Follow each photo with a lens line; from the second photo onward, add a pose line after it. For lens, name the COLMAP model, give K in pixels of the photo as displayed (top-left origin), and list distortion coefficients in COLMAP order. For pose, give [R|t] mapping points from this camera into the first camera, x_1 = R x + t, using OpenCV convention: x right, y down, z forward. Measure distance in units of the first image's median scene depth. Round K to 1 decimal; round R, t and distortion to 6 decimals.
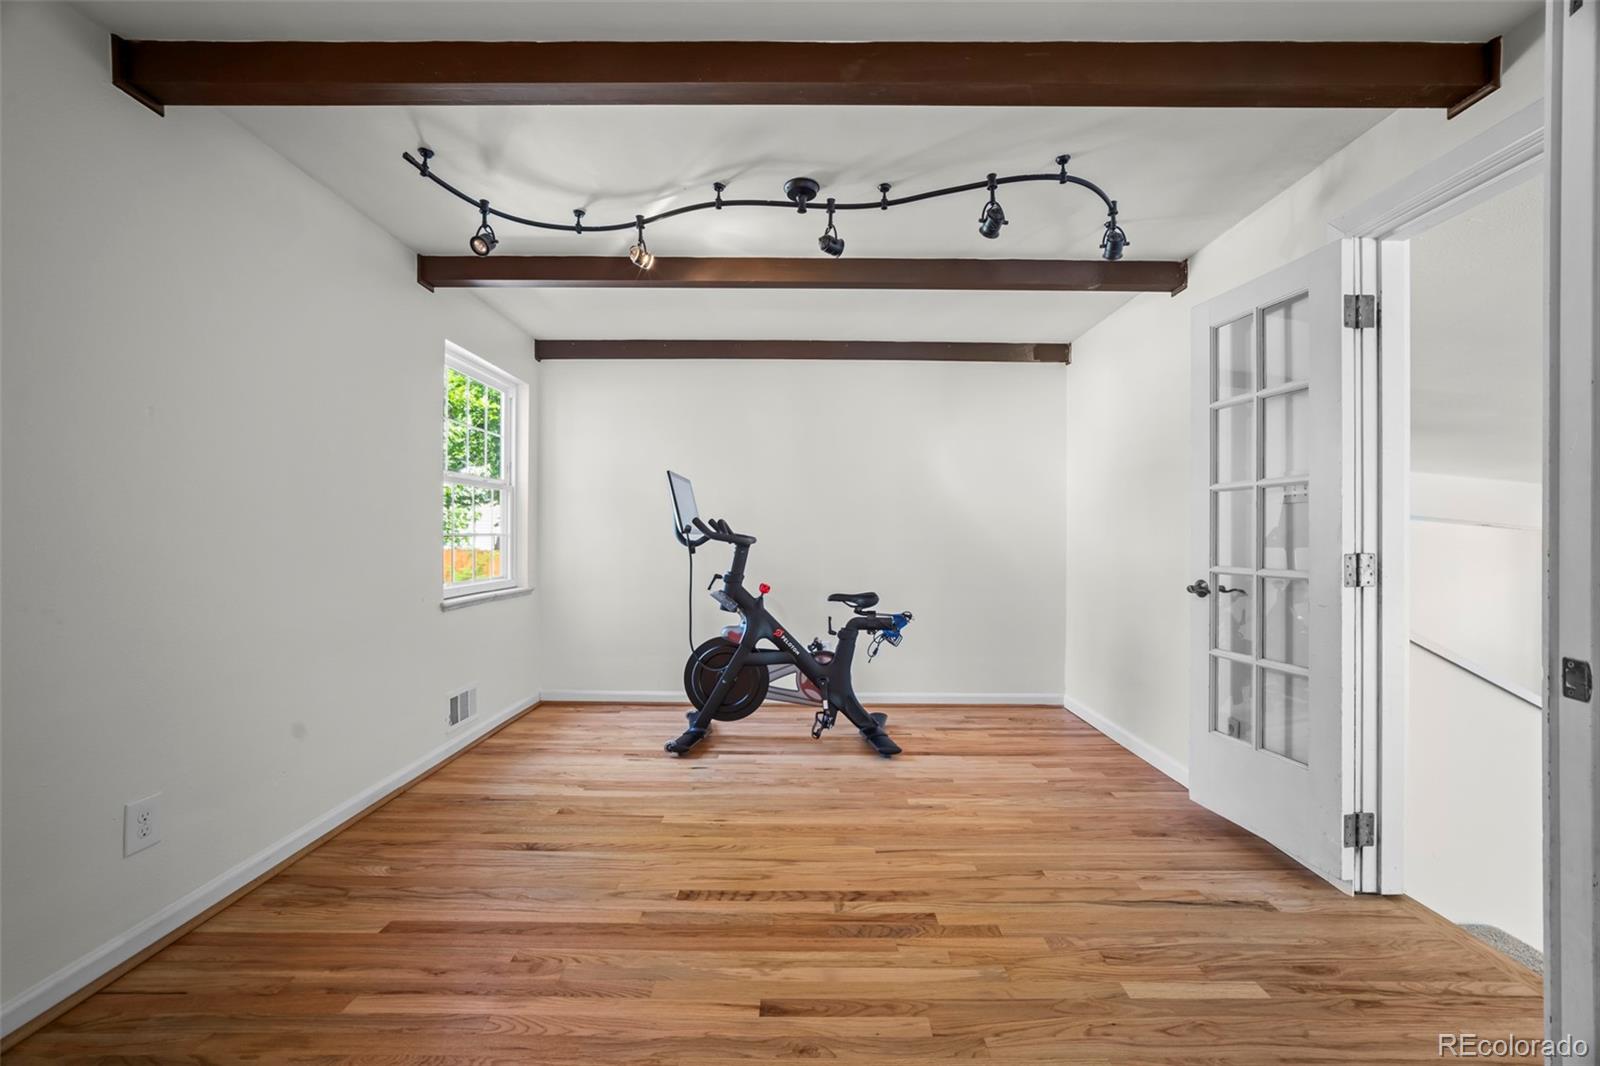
lens RADIAL K [[618.9, 0, 796.3], [0, 618.9, 533.1], [0, 0, 1]] dist [-0.025566, 0.007040]
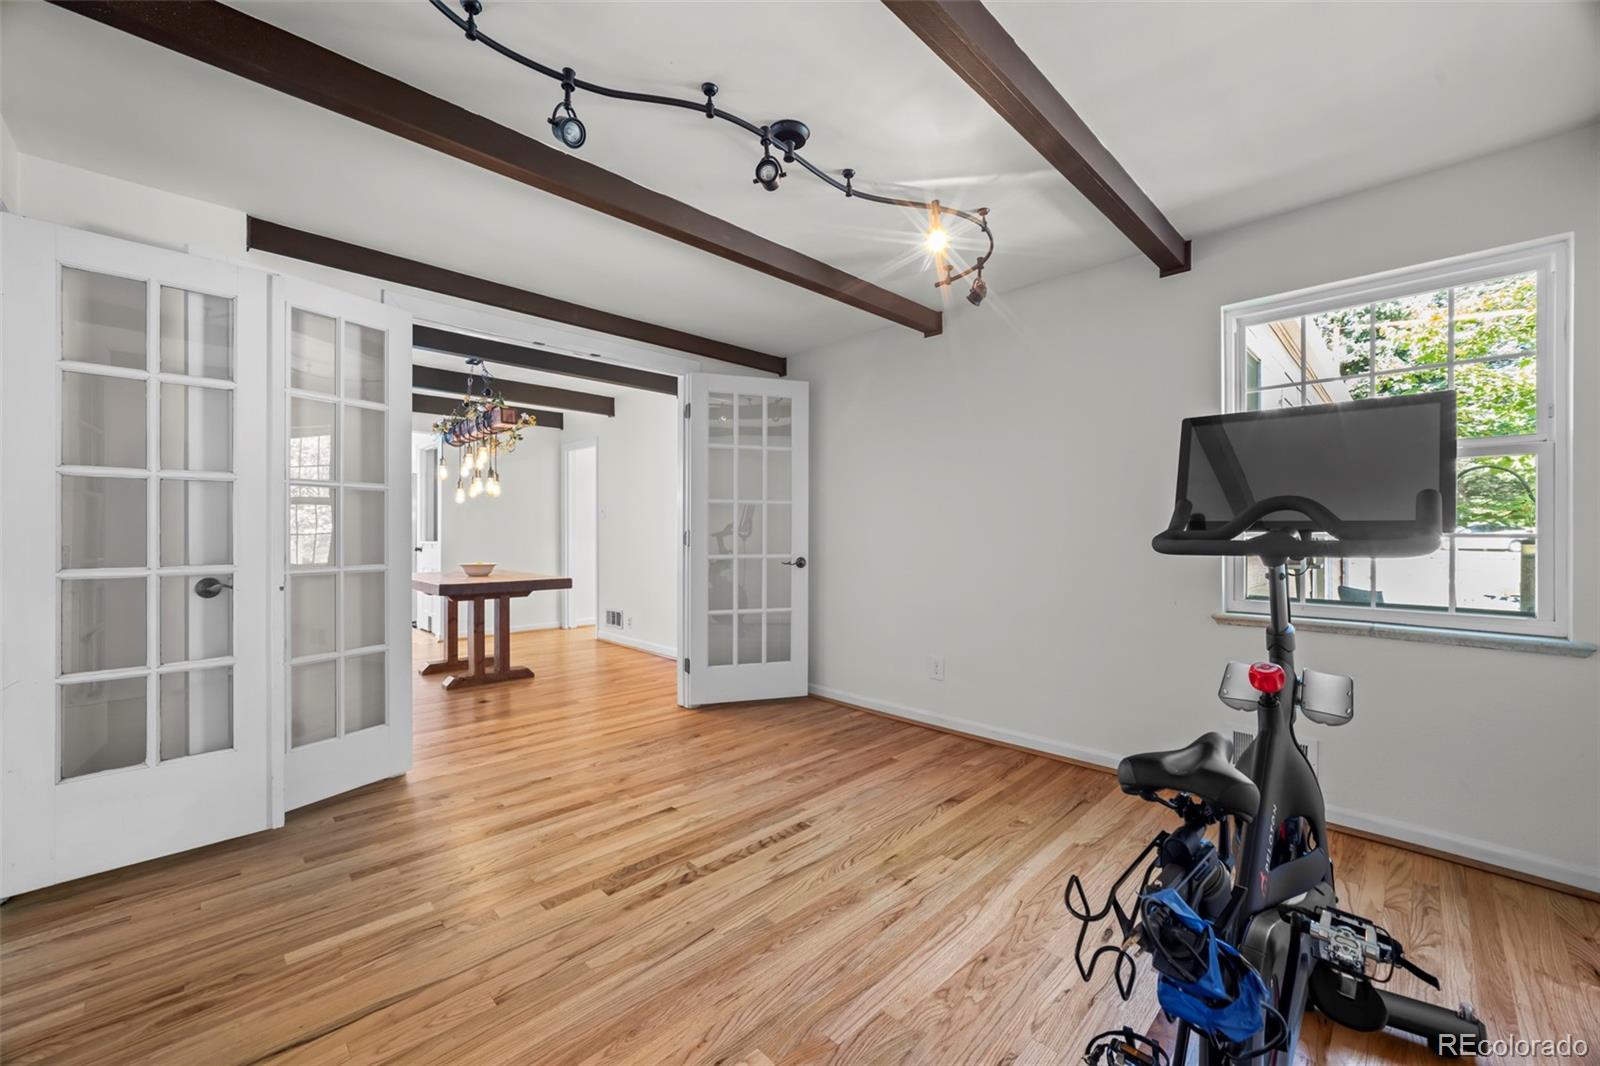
lens RADIAL K [[618.9, 0, 796.3], [0, 618.9, 533.1], [0, 0, 1]] dist [-0.025566, 0.007040]
pose [[-0.702302, -0.005003, -0.711861, 0.709802], [-0.002516, 0.999987, -0.004545, 0.012440], [0.711875, -0.001401, -0.702305, 1.867552]]
